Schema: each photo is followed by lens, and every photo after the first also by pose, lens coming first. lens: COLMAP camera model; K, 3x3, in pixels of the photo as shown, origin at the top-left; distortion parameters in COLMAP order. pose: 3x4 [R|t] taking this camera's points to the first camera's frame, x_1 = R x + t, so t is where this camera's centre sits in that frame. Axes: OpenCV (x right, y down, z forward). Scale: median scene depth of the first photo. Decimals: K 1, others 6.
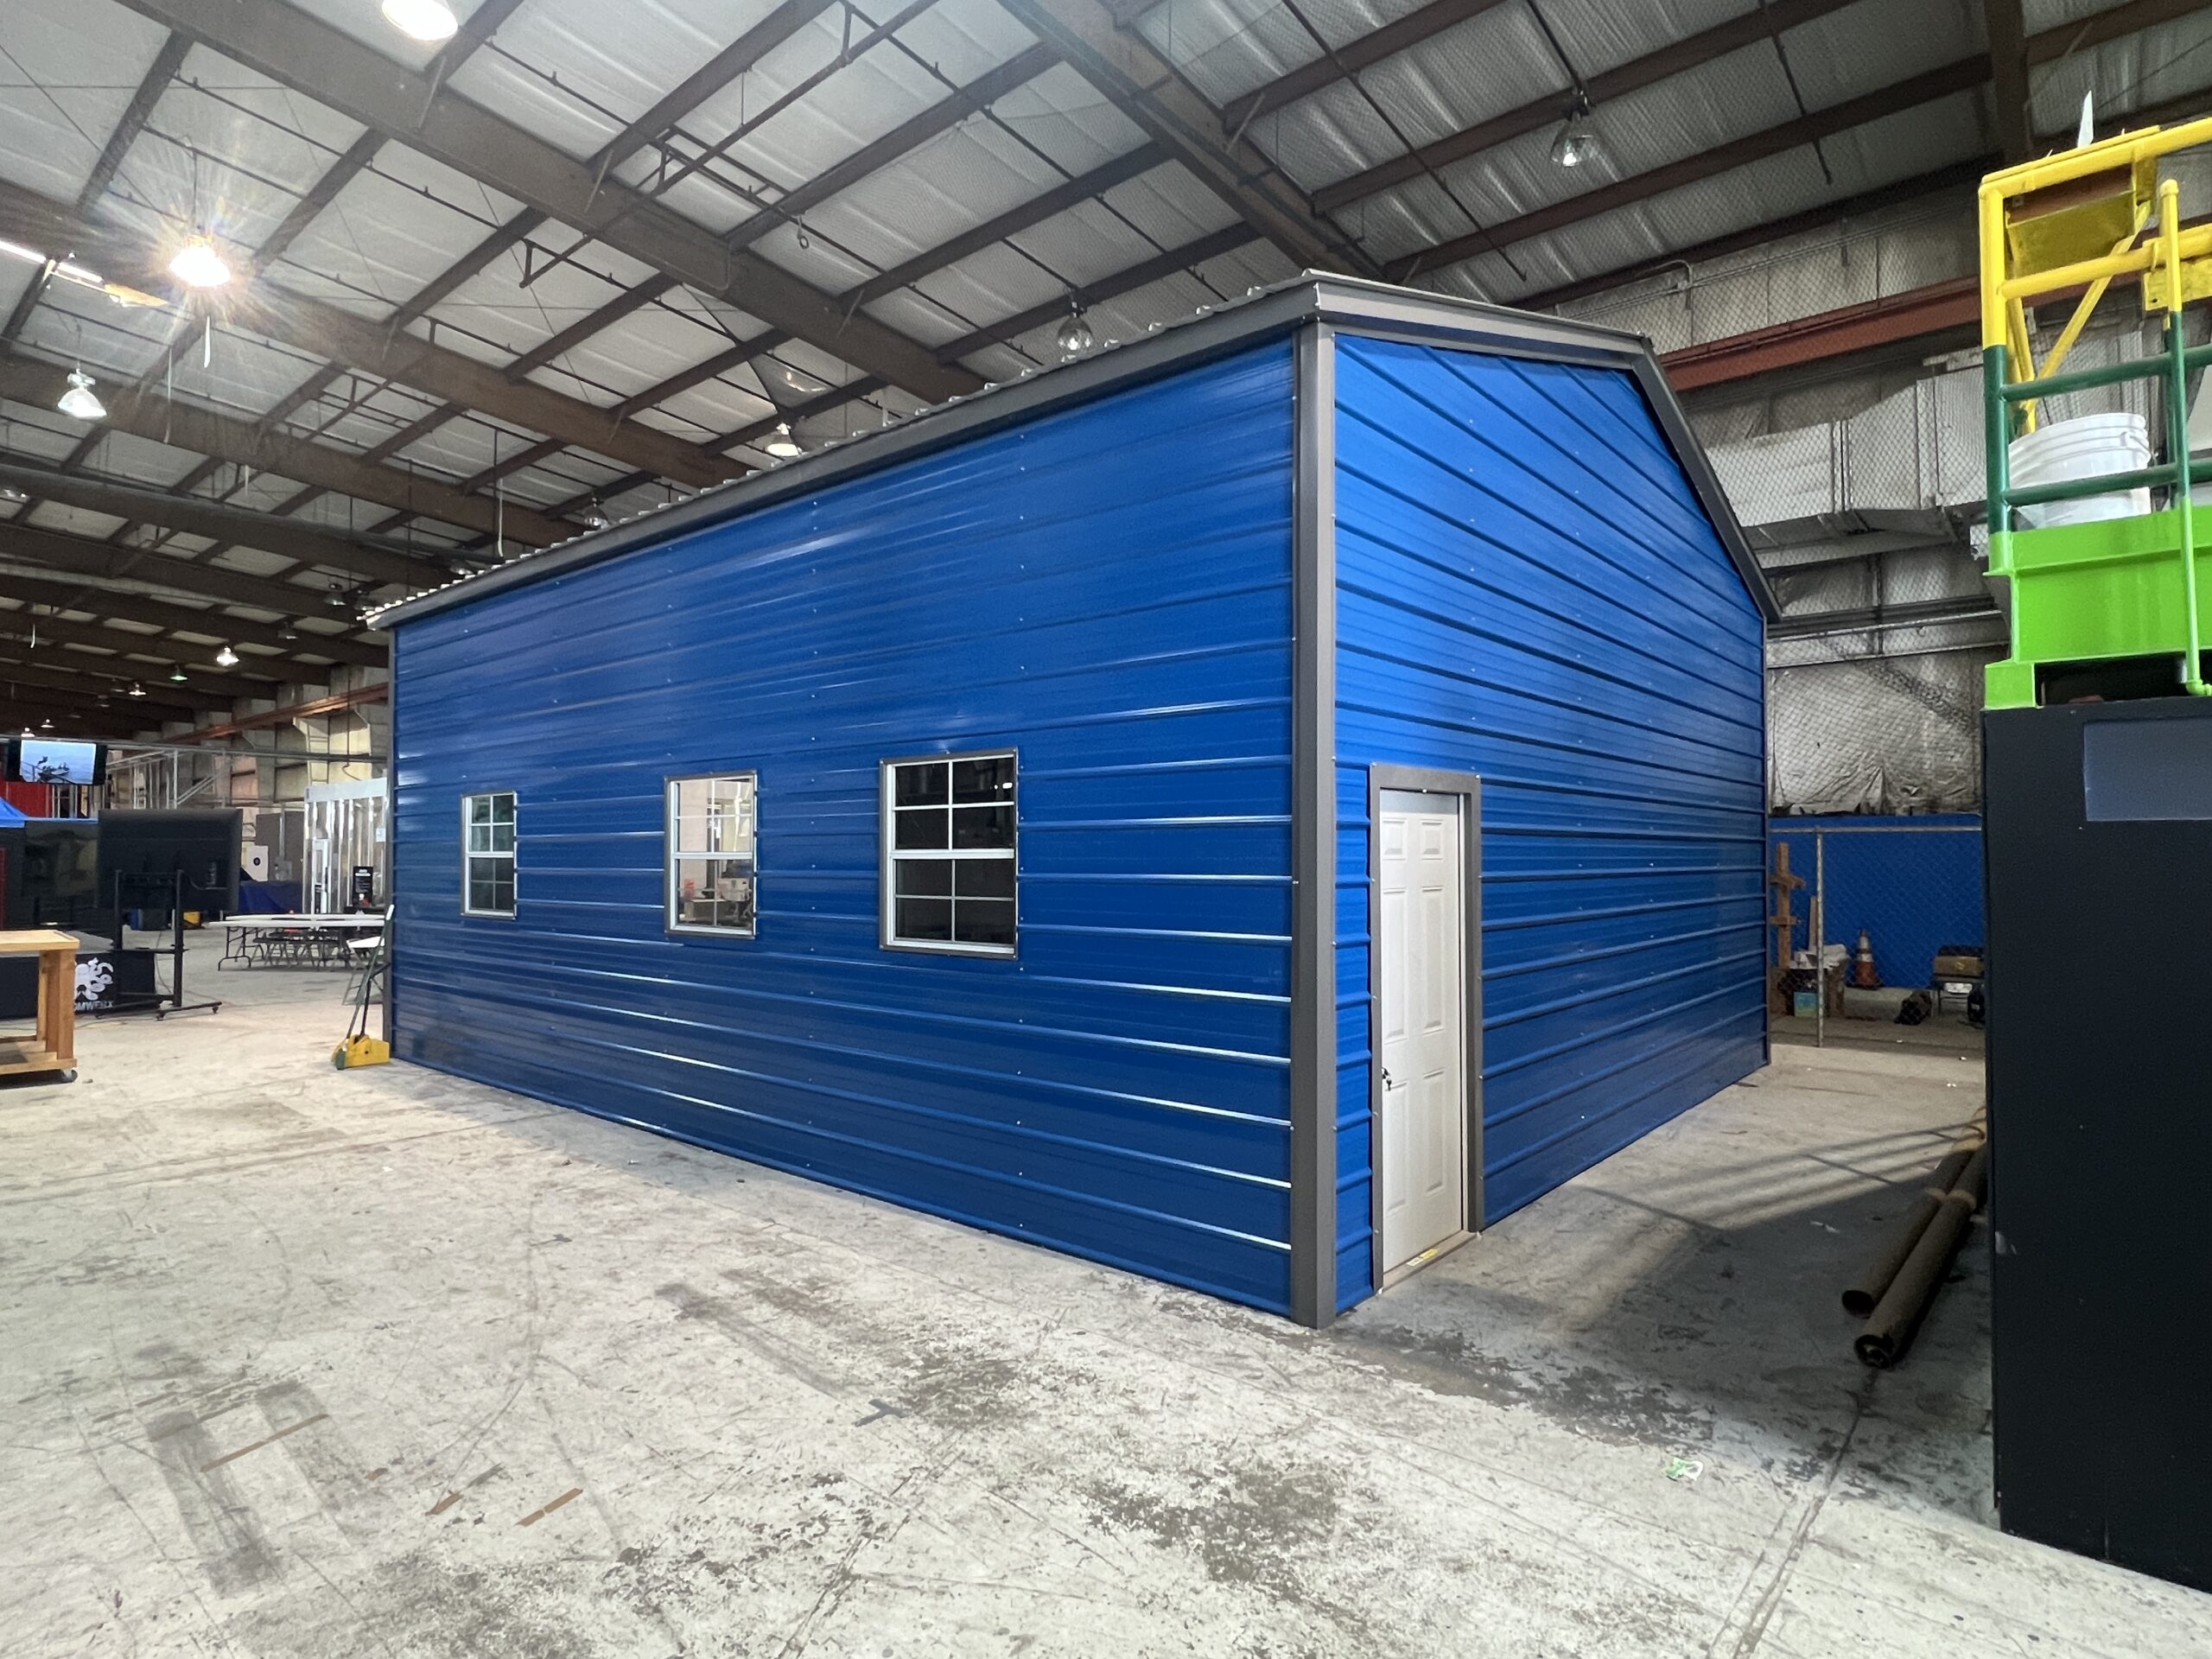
lens RADIAL K [[1177.9, 0, 1102.5], [0, 1177.9, 828.3], [0, 0, 1]] dist [-0.007828, -0.000993]
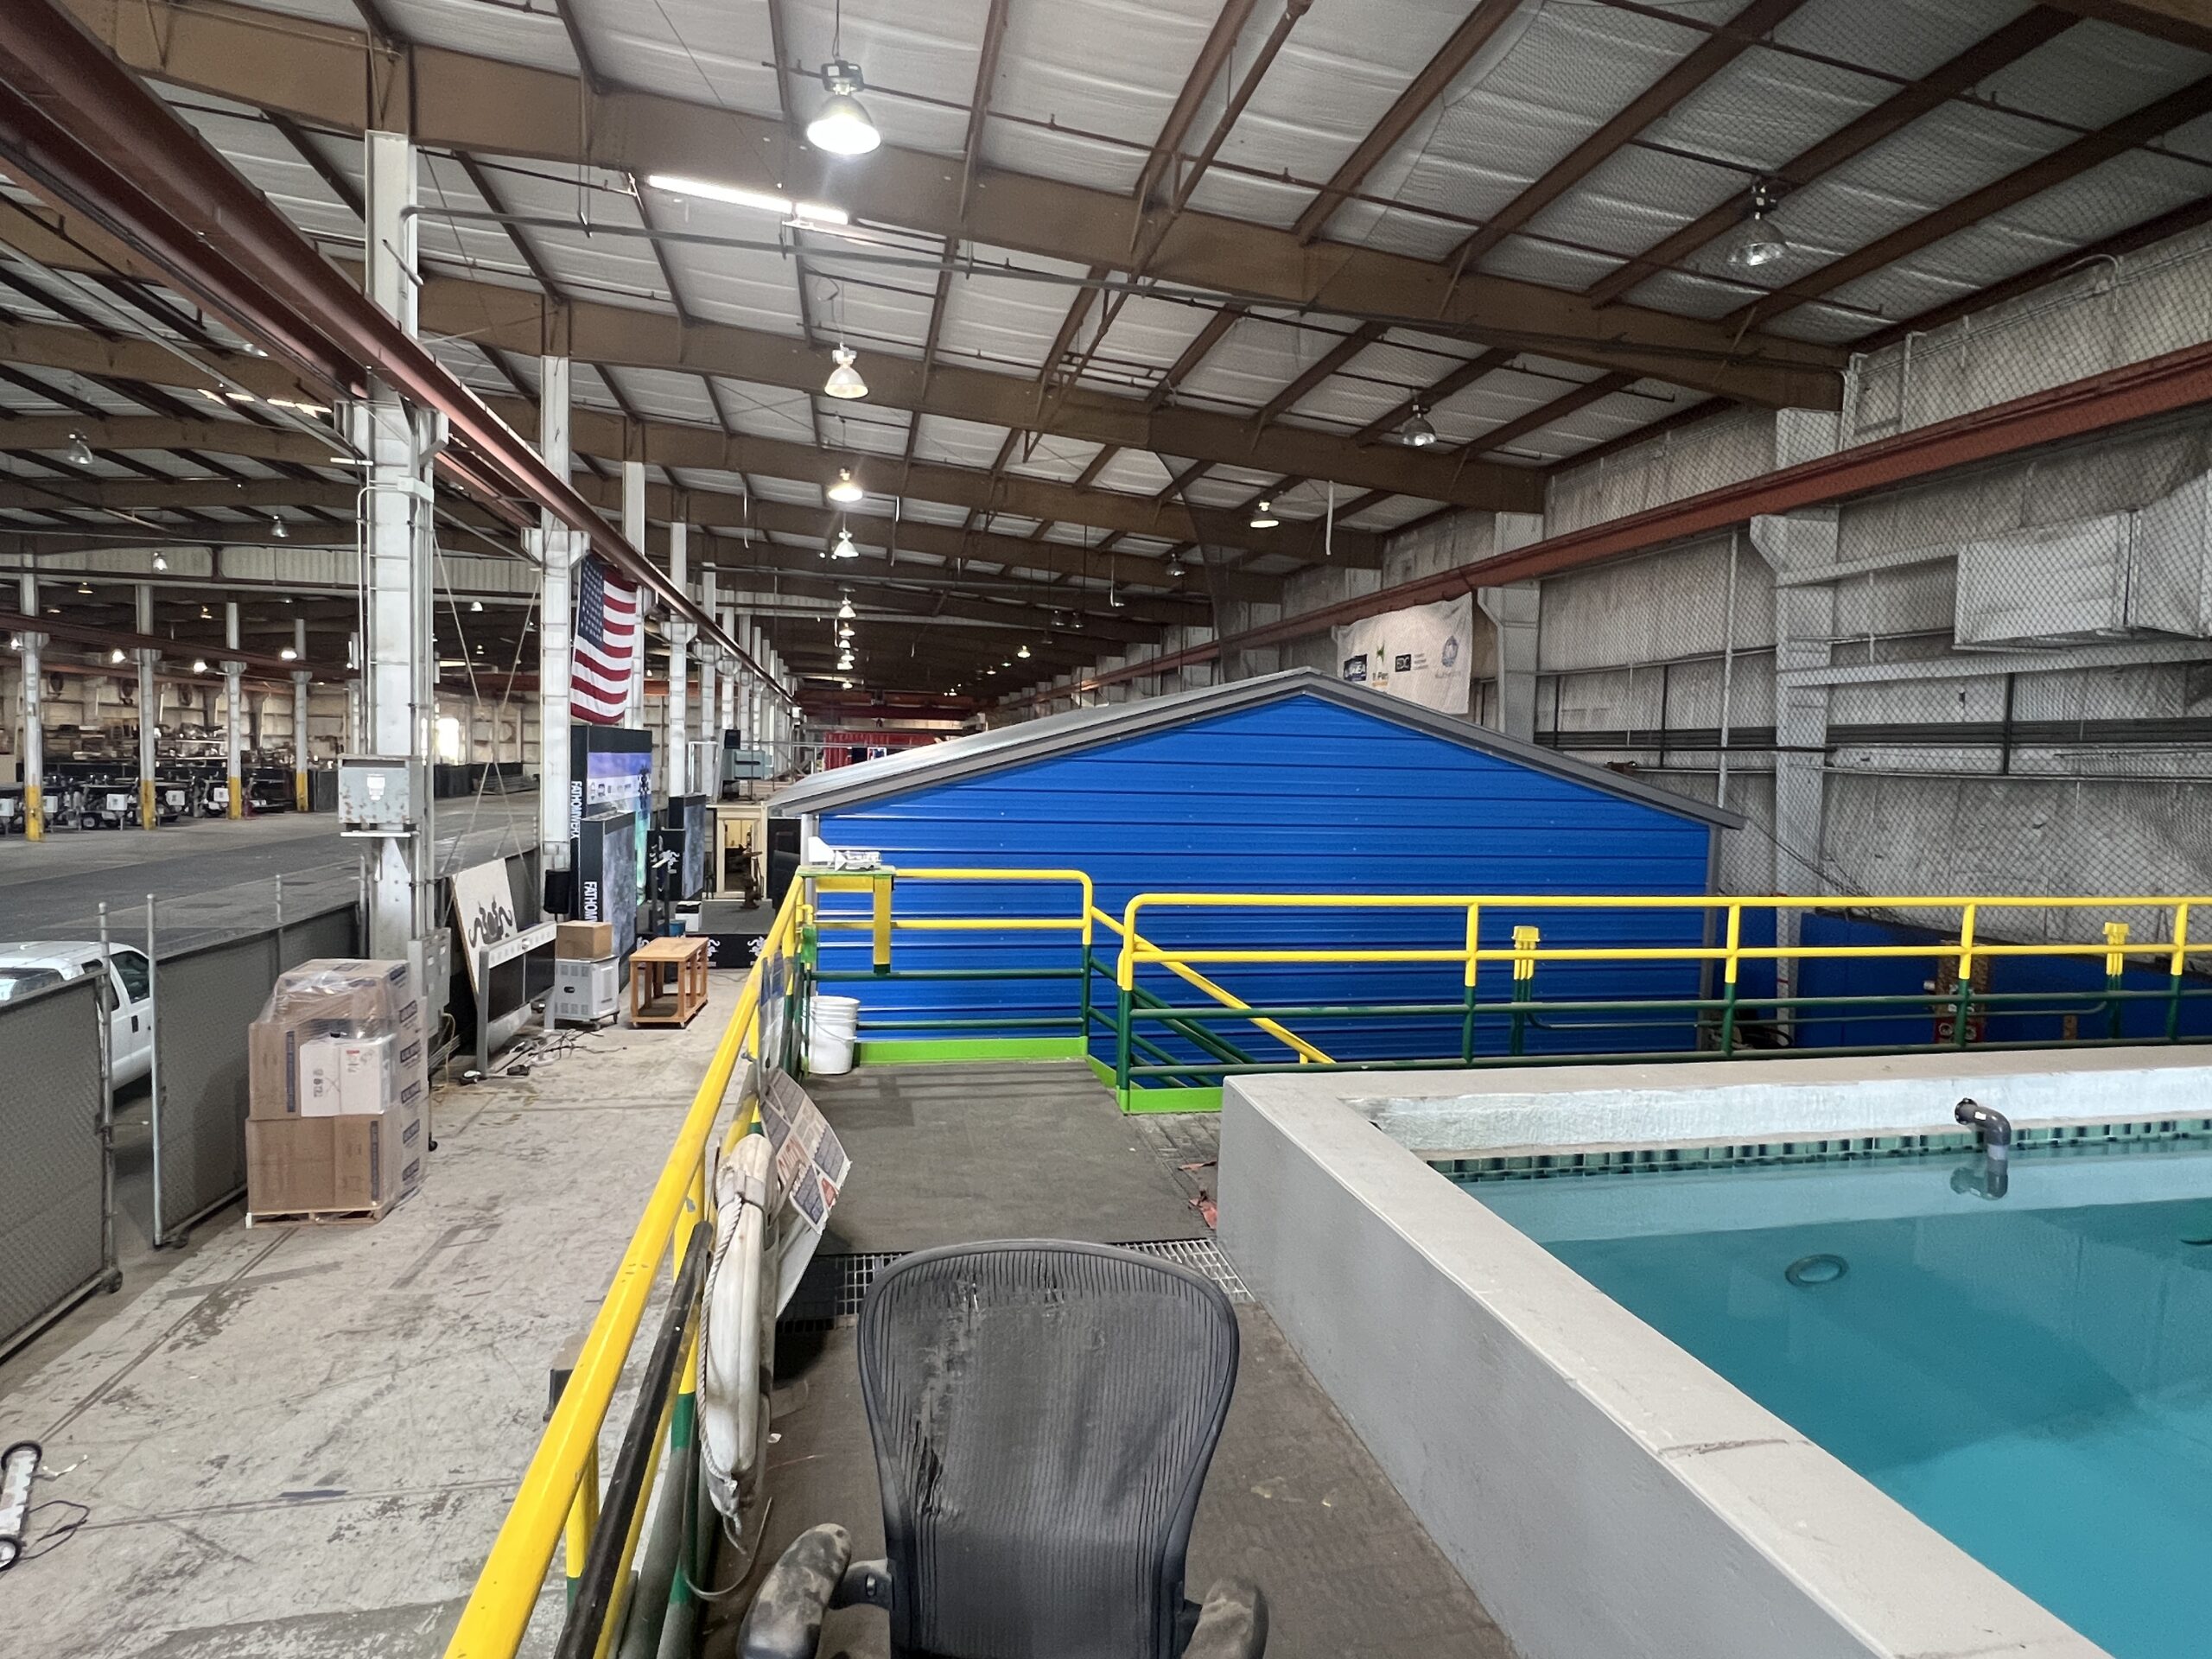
lens RADIAL K [[1177.9, 0, 1103.9], [0, 1177.9, 826.3], [0, 0, 1]] dist [-0.007828, -0.000993]
pose [[0.796671, 0.053704, -0.602022, 1.539325], [-0.014043, 0.997421, 0.070391, -0.494586], [0.604250, -0.047624, 0.795371, -0.179303]]
